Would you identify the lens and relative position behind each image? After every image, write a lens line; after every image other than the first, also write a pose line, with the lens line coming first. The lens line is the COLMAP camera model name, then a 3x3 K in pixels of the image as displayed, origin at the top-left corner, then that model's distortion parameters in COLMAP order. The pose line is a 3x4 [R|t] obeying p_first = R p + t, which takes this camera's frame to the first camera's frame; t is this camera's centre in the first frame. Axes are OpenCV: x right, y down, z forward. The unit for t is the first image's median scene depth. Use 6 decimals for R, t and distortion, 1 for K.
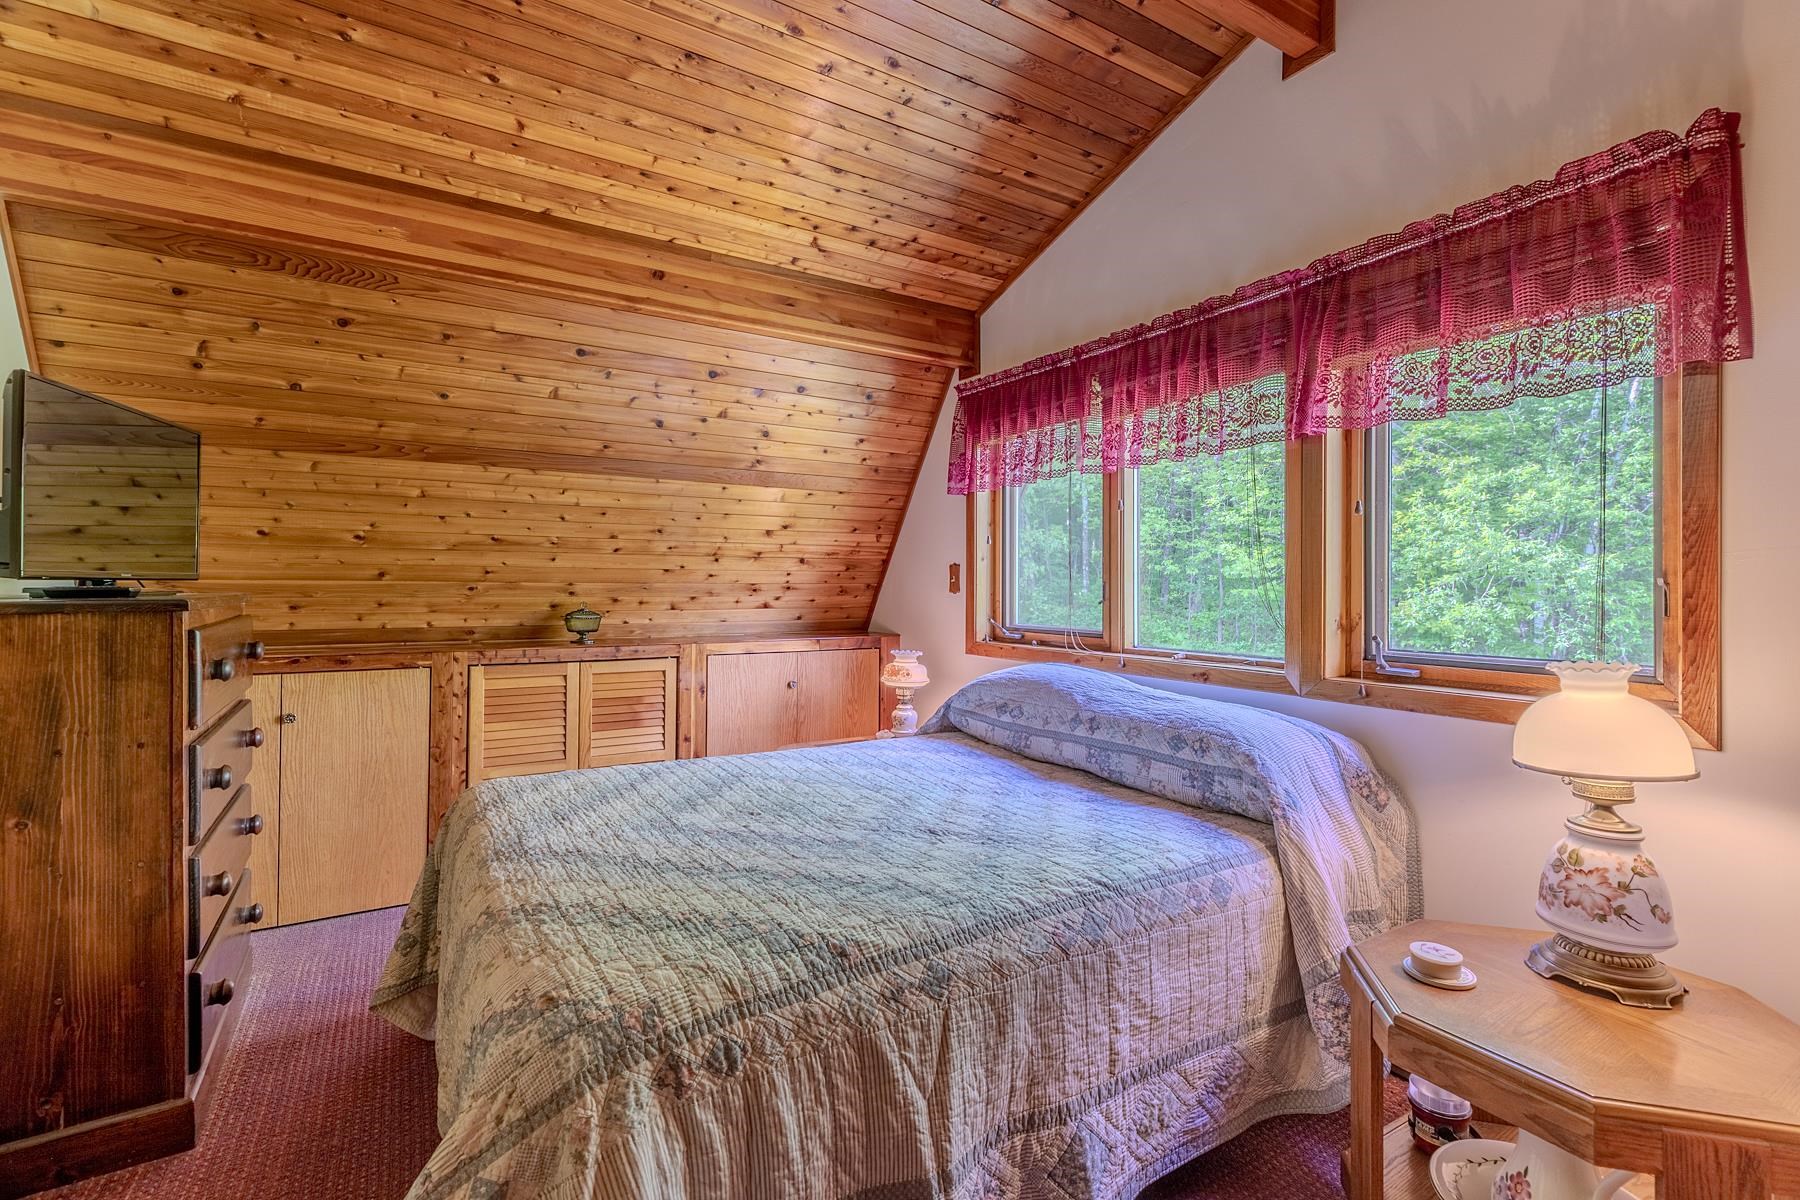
lens RADIAL K [[818.4, 0, 898.2], [0, 818.4, 602.0], [0, 0, 1]] dist [0.009536, -0.000415]
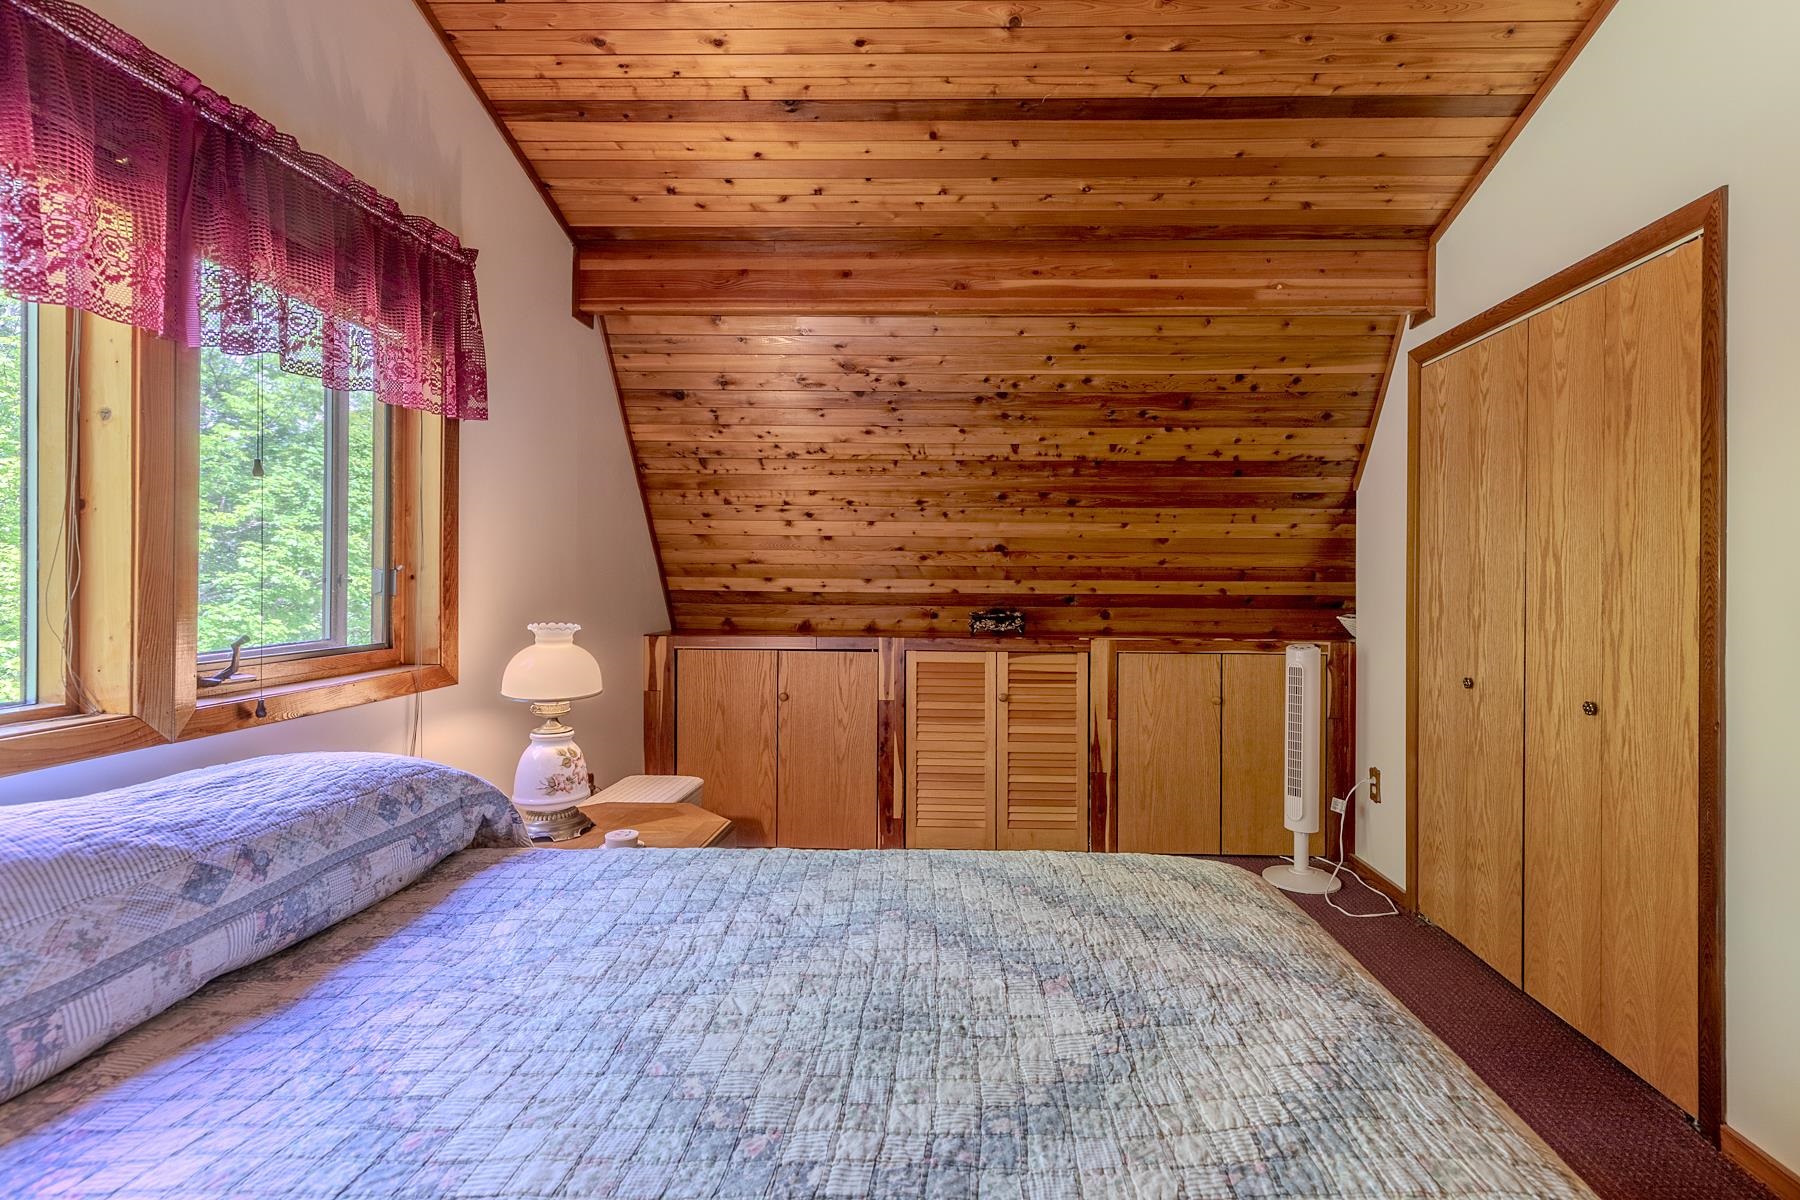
lens RADIAL K [[818.4, 0, 936.0], [0, 818.4, 568.7], [0, 0, 1]] dist [0.009536, -0.000415]
pose [[-0.827117, -0.007154, 0.561985, -0.470068], [-0.000955, 0.999935, 0.011324, -0.038315], [-0.562030, 0.008830, -0.827070, 1.488985]]
